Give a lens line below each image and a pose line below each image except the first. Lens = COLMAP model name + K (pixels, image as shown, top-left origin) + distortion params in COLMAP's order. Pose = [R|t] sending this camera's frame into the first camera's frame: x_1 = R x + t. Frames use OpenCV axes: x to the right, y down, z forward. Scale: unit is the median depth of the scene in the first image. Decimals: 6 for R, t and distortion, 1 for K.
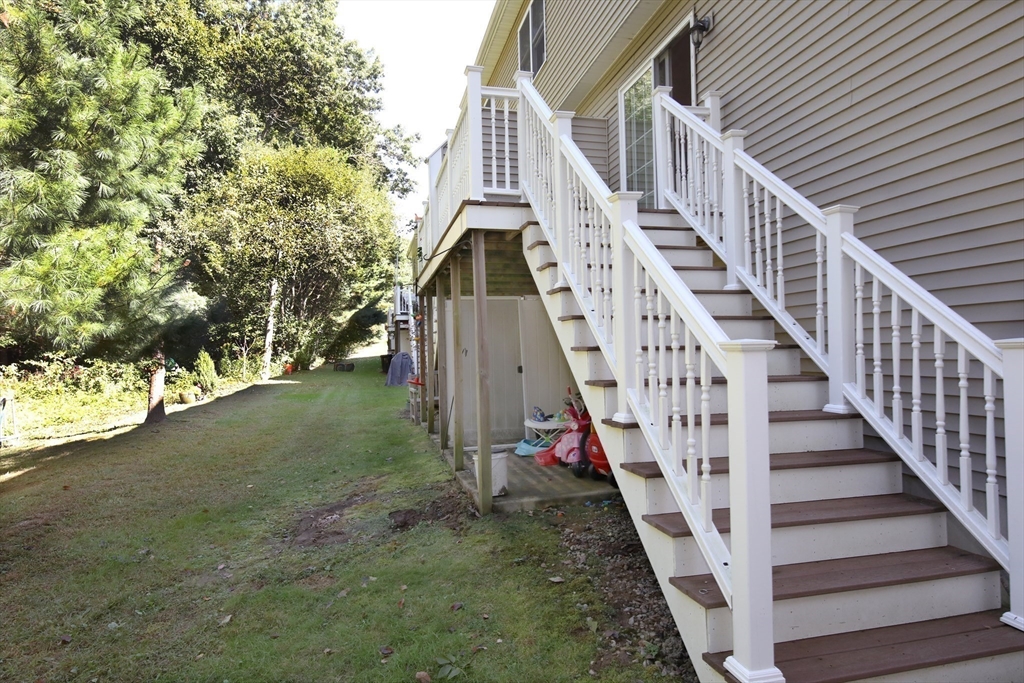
lens RADIAL K [[583.8, 0, 512.0], [0, 583.8, 341.5], [0, 0, 1]] dist [0.001192, 0.000432]
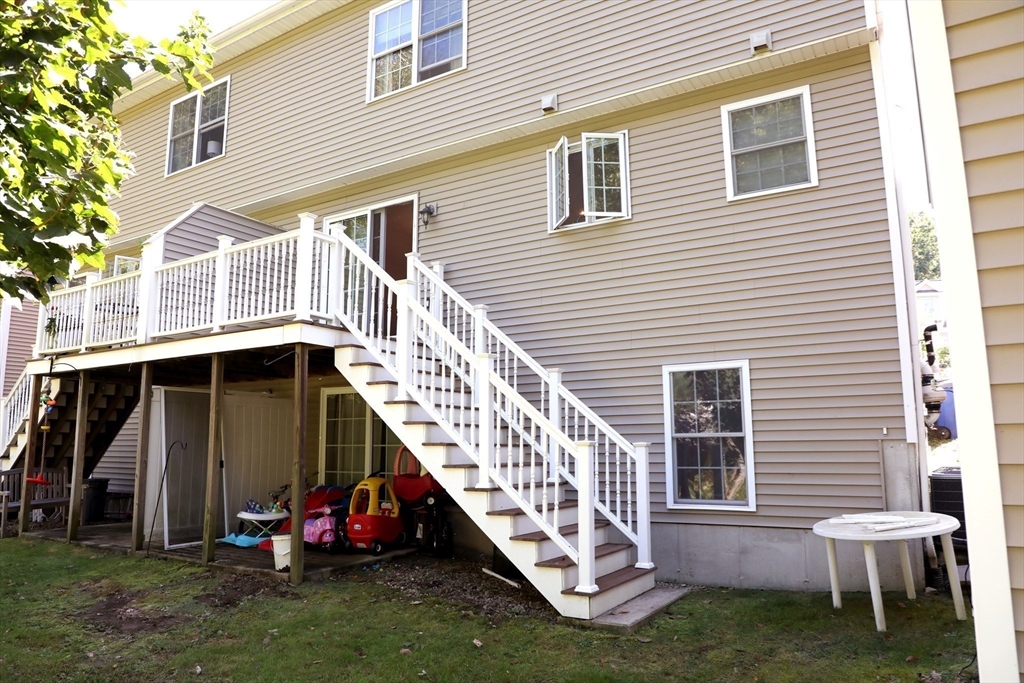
lens RADIAL K [[693.7, 0, 513.3], [0, 693.7, 335.8], [0, 0, 1]] dist [-0.069667, 0.000069]
pose [[0.712766, 0.125918, 0.690007, -0.739660], [-0.018980, 0.986856, -0.160484, 0.014937], [-0.701145, 0.101292, 0.705787, -0.320099]]
